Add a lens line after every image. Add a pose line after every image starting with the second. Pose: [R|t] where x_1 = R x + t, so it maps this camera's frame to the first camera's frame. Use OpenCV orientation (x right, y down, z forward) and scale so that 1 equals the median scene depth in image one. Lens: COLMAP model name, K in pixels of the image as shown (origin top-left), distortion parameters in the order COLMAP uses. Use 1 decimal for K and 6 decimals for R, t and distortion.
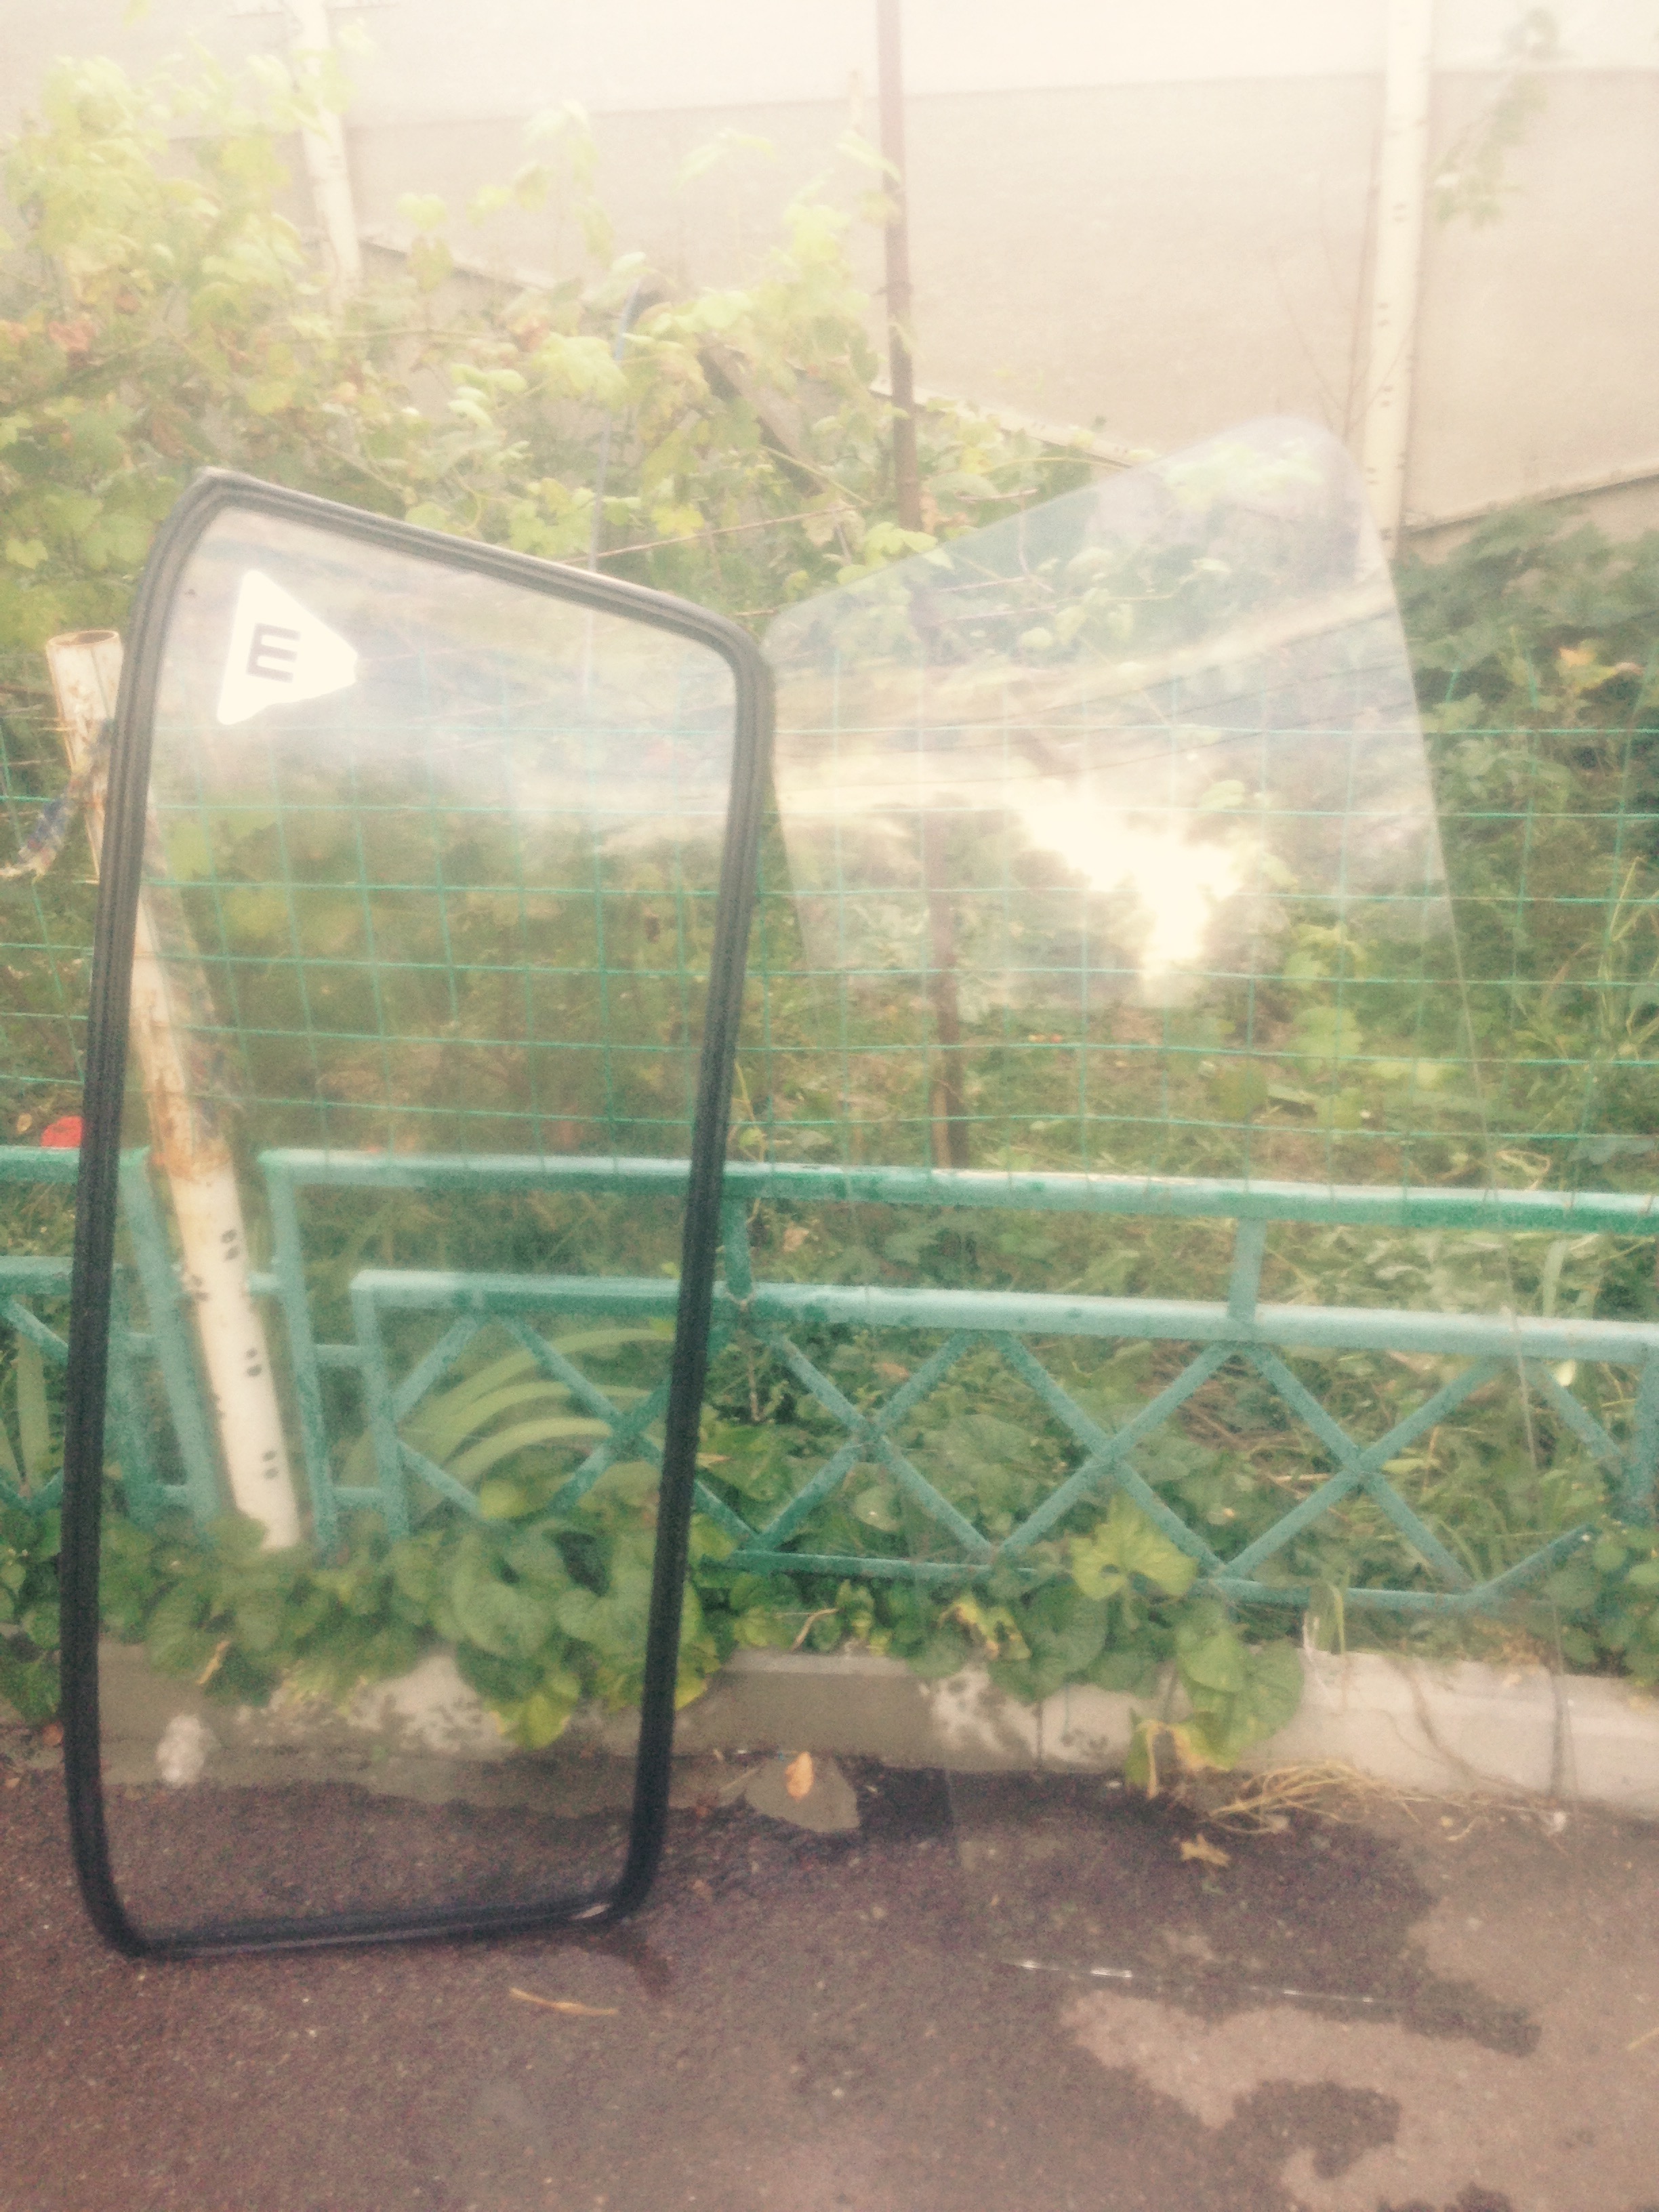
lens RADIAL K [[2053.9, 0, 829.5], [0, 2053.9, 1106.0], [0, 0, 1]] dist [0.137401, -0.252289]
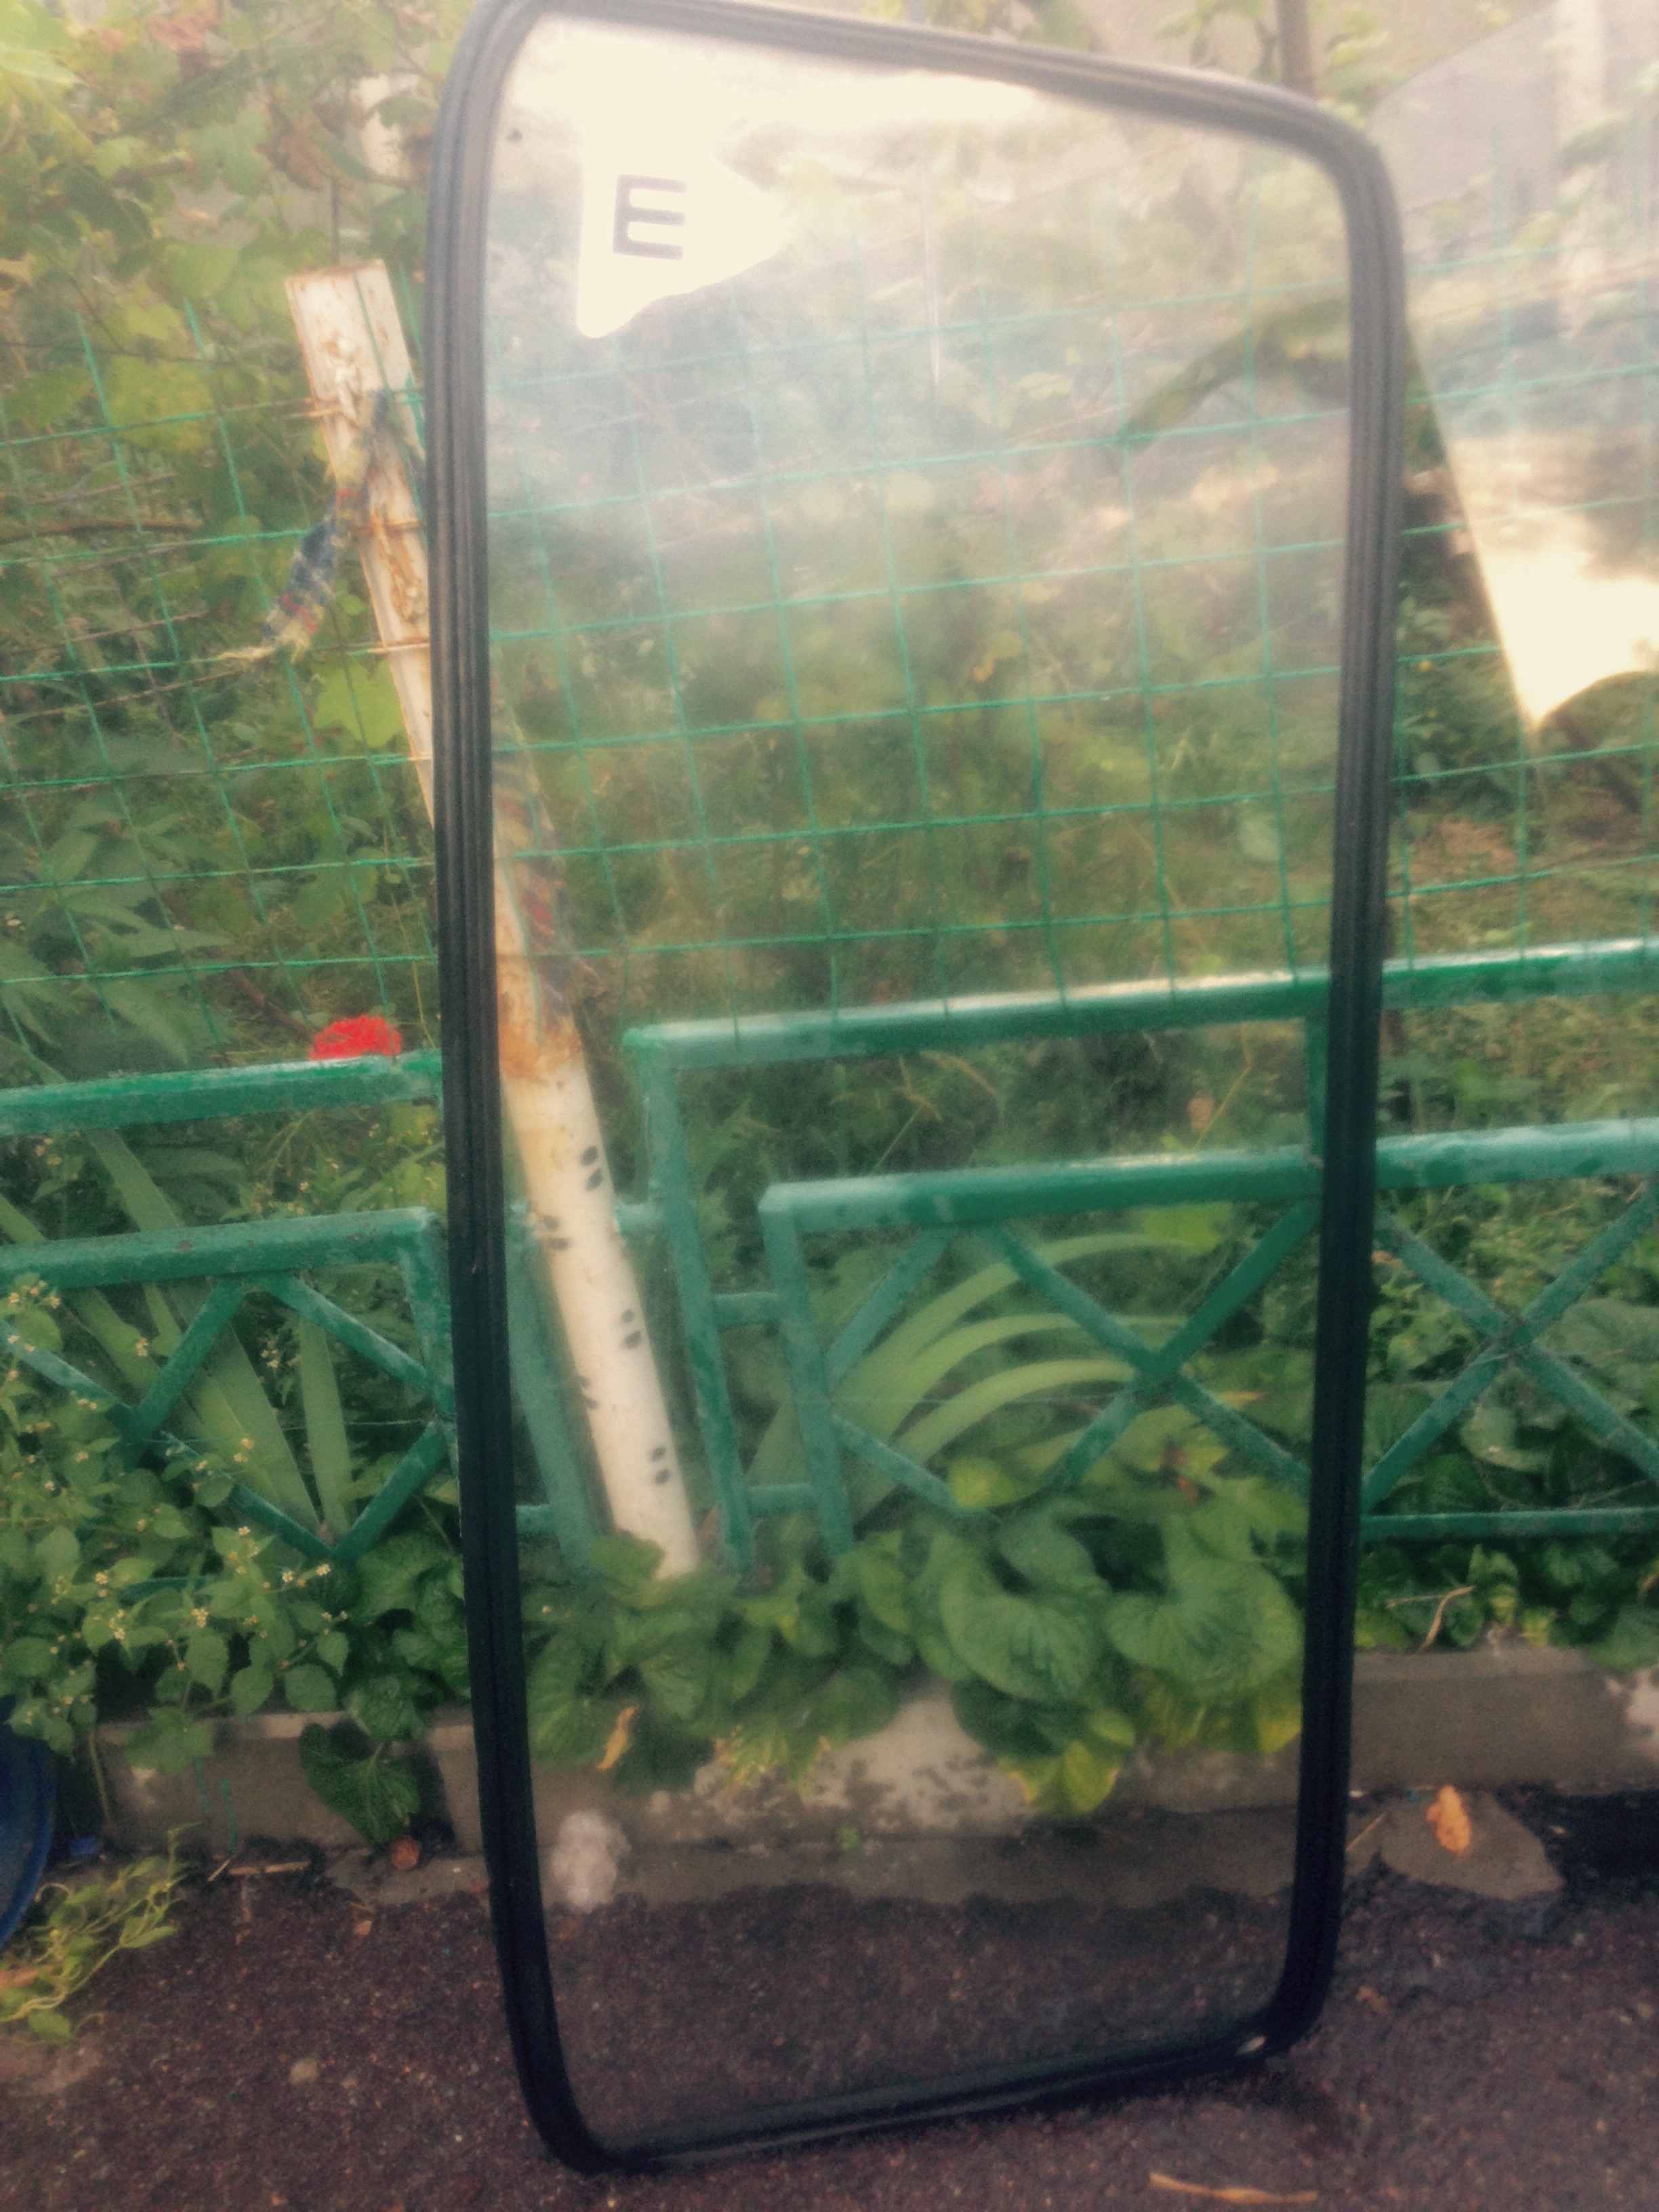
lens RADIAL K [[2053.9, 0, 829.5], [0, 2053.9, 1106.0], [0, 0, 1]] dist [0.137401, -0.252289]
pose [[0.993695, -0.109326, -0.024873, -0.181333], [0.109887, 0.993691, 0.022445, 0.037647], [0.022263, -0.025037, 0.999439, 0.279876]]
